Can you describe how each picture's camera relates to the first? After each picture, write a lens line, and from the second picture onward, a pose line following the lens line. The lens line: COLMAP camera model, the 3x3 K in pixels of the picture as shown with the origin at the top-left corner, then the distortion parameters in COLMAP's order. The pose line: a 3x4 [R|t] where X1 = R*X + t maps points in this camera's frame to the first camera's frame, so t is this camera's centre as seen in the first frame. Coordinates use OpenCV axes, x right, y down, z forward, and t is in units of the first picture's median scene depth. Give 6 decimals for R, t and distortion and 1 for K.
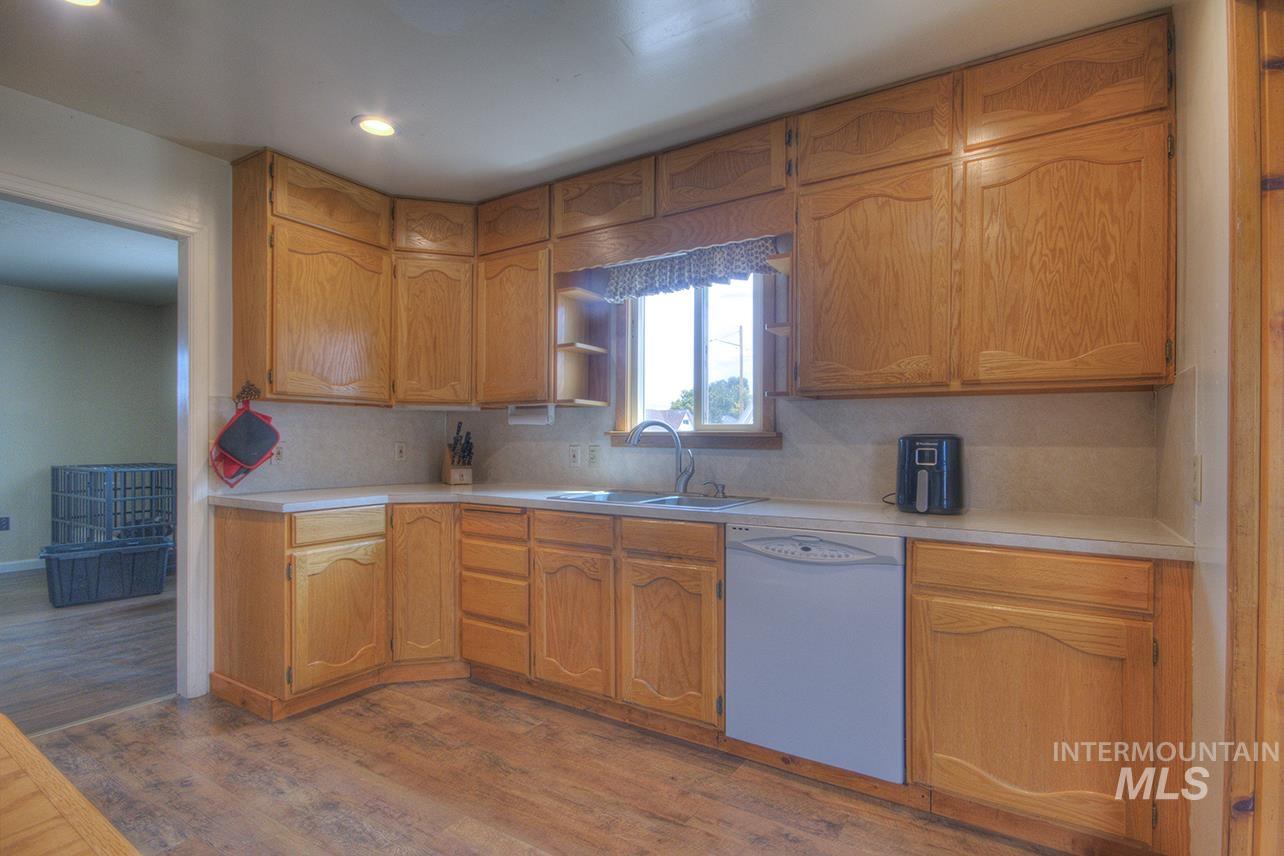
lens RADIAL K [[622.9, 0, 653.9], [0, 622.9, 444.5], [0, 0, 1]] dist [0.002256, 0.000882]
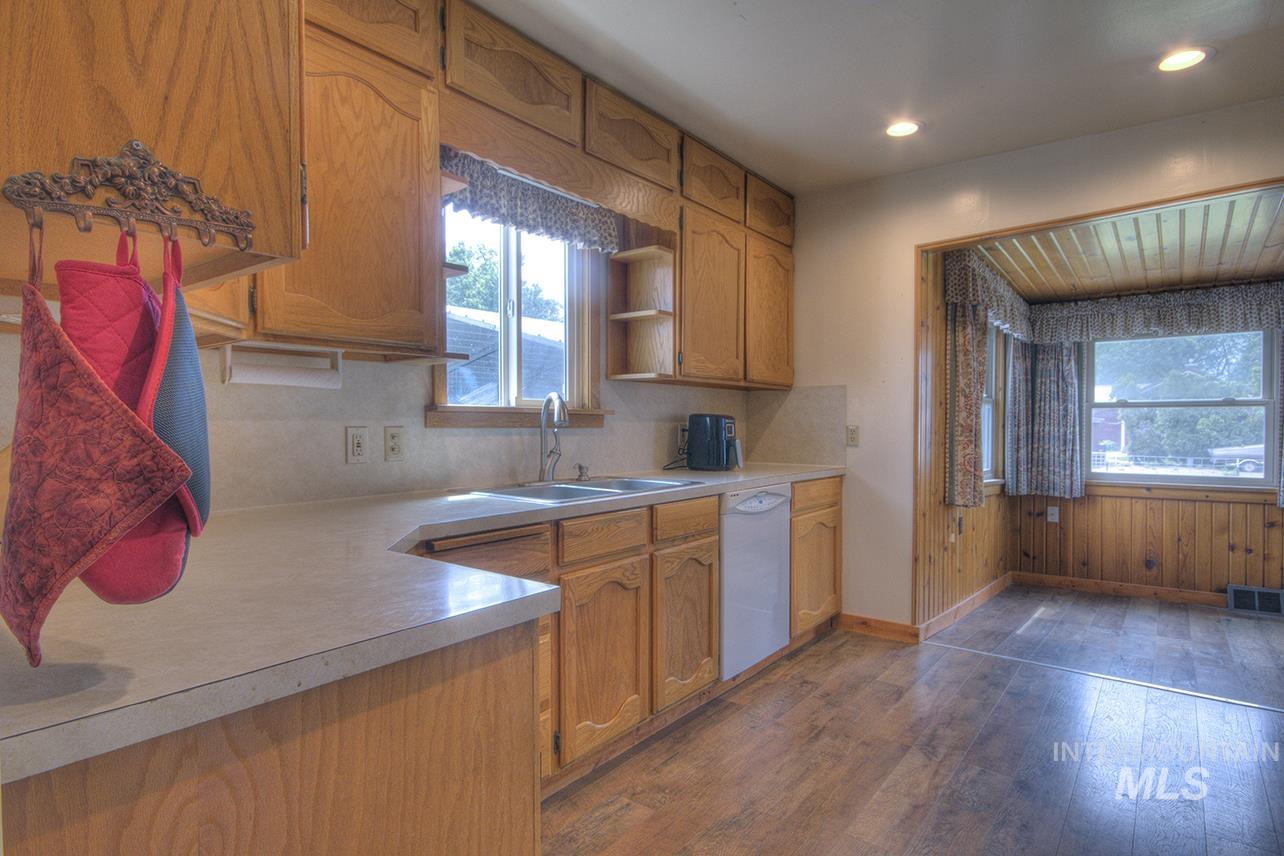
lens RADIAL K [[696.4, 0, 641.7], [0, 696.4, 434.0], [0, 0, 1]] dist [0.006280, 0.000202]
pose [[0.090676, -0.023370, 0.995606, -0.901979], [0.003978, 0.999725, 0.023105, -0.006879], [-0.995872, 0.001865, 0.090744, 0.817048]]
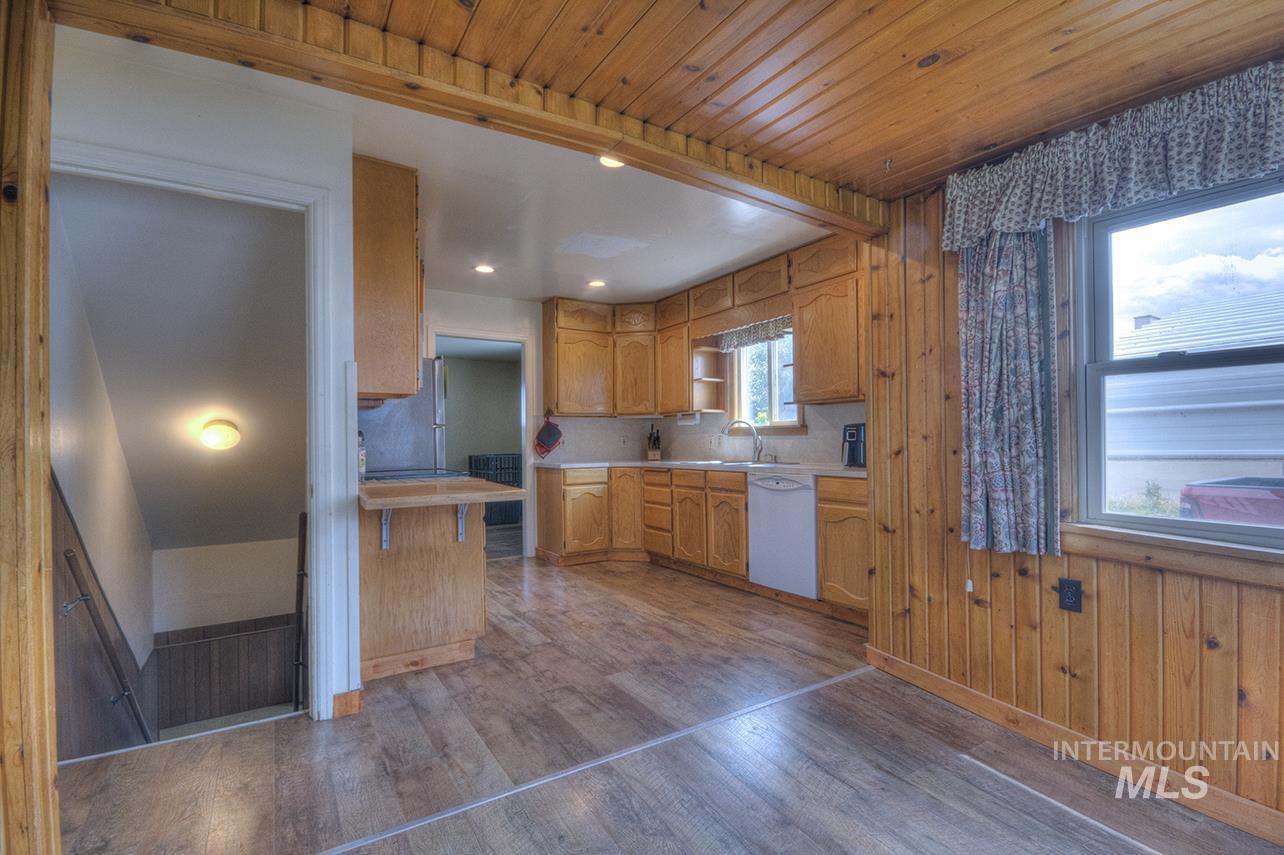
lens RADIAL K [[595.0, 0, 646.8], [0, 595.0, 433.6], [0, 0, 1]] dist [-0.002675, -0.000319]
pose [[0.898058, -0.022499, -0.439302, 0.518286], [0.013833, 0.999642, -0.022919, 0.035582], [0.439660, 0.014506, 0.898047, -0.644164]]
